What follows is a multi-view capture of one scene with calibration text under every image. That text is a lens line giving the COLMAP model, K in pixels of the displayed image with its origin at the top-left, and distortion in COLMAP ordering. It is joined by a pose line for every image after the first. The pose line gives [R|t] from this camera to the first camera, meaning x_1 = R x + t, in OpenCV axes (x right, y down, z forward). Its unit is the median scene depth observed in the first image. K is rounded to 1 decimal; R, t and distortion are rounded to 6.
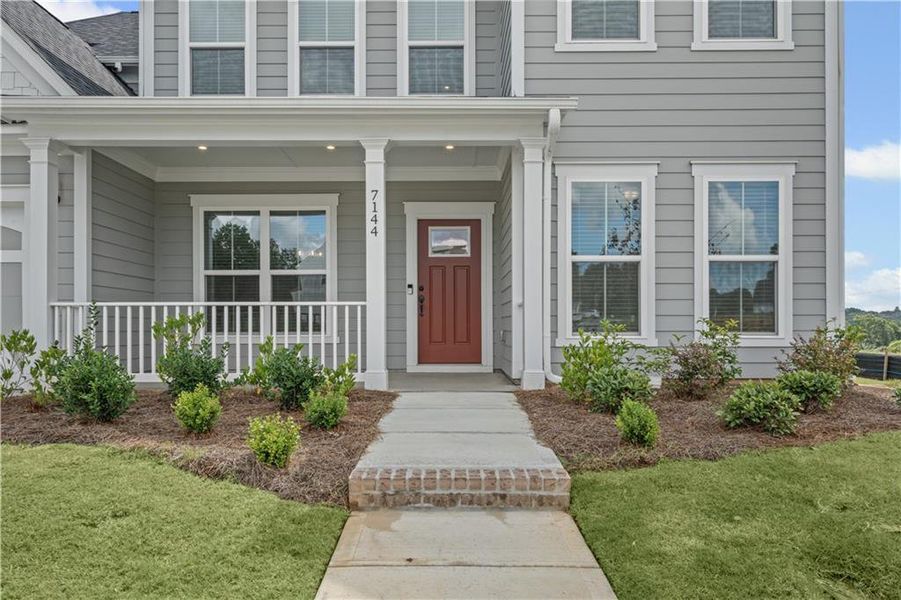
lens RADIAL K [[692.6, 0, 451.2], [0, 692.6, 314.9], [0, 0, 1]] dist [0.006449, 0.003792]
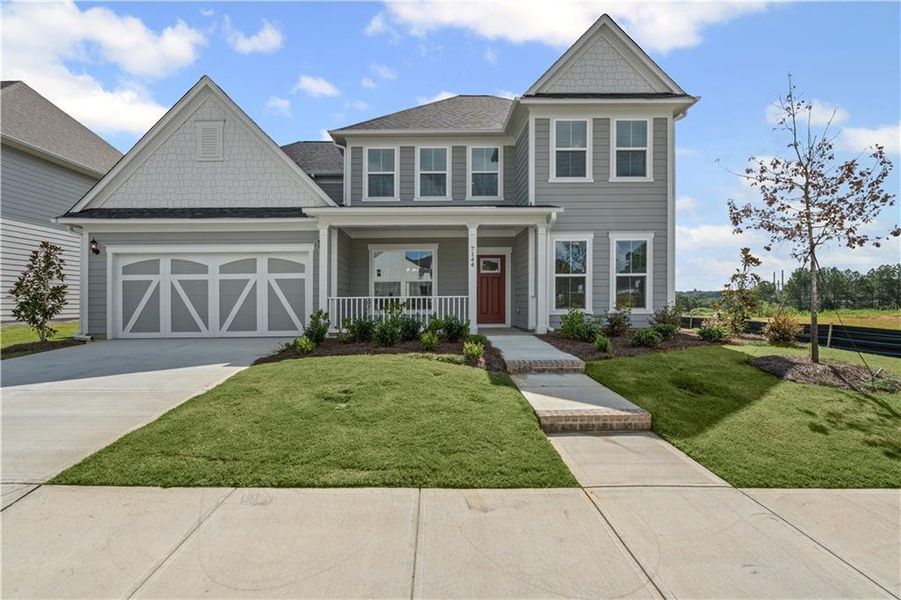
lens RADIAL K [[407.2, 0, 448.4], [0, 407.2, 306.0], [0, 0, 1]] dist [-0.003931, -0.000015]
pose [[0.999664, -0.008161, 0.024613, -0.220117], [0.007559, 0.999673, 0.024440, -0.018955], [-0.024804, -0.024246, 0.999398, -0.329208]]
